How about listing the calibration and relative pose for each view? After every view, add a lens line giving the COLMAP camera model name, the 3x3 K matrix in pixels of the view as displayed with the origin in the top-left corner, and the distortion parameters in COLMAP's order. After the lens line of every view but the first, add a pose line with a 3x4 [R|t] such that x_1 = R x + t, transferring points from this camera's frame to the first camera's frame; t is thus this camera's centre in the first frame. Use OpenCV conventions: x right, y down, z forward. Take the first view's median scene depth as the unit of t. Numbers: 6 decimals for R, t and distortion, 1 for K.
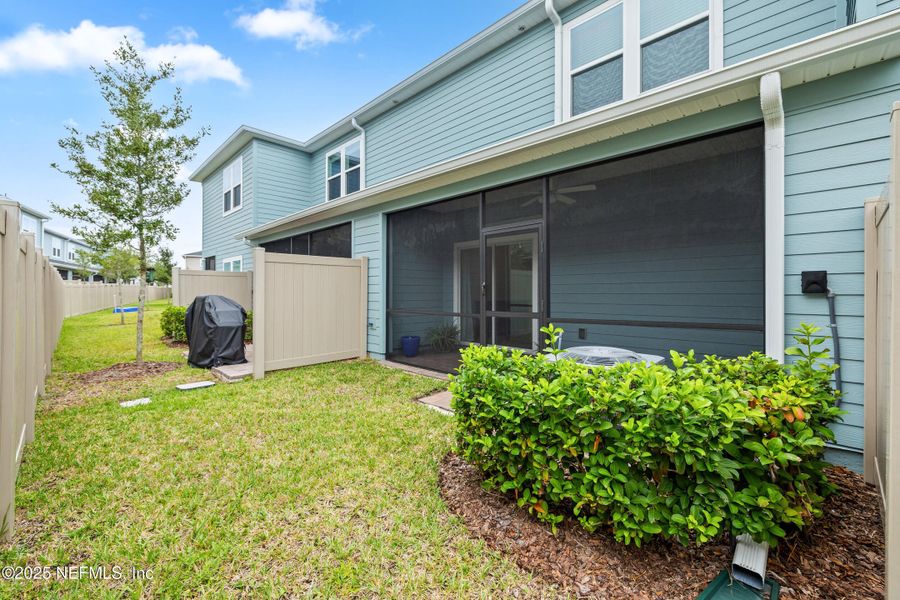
lens RADIAL K [[378.7, 0, 444.3], [0, 378.7, 289.8], [0, 0, 1]] dist [0.000065, -0.000025]
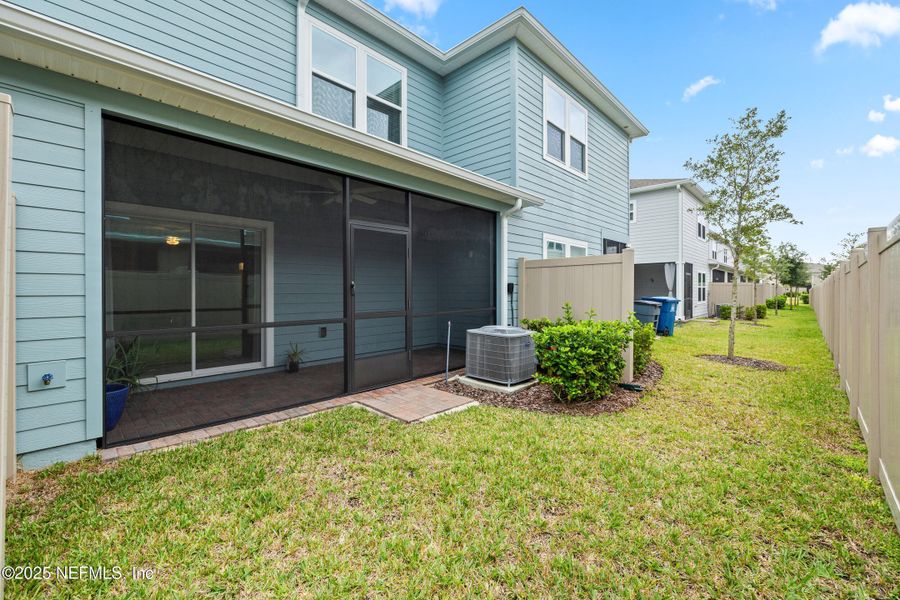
lens RADIAL K [[378.7, 0, 444.3], [0, 378.7, 289.8], [0, 0, 1]] dist [0.000065, -0.000025]
pose [[-0.024890, 0.002753, 0.999686, -0.658539], [-0.006502, 0.999975, -0.002915, 0.001684], [-0.999669, -0.006573, -0.024871, 0.678738]]
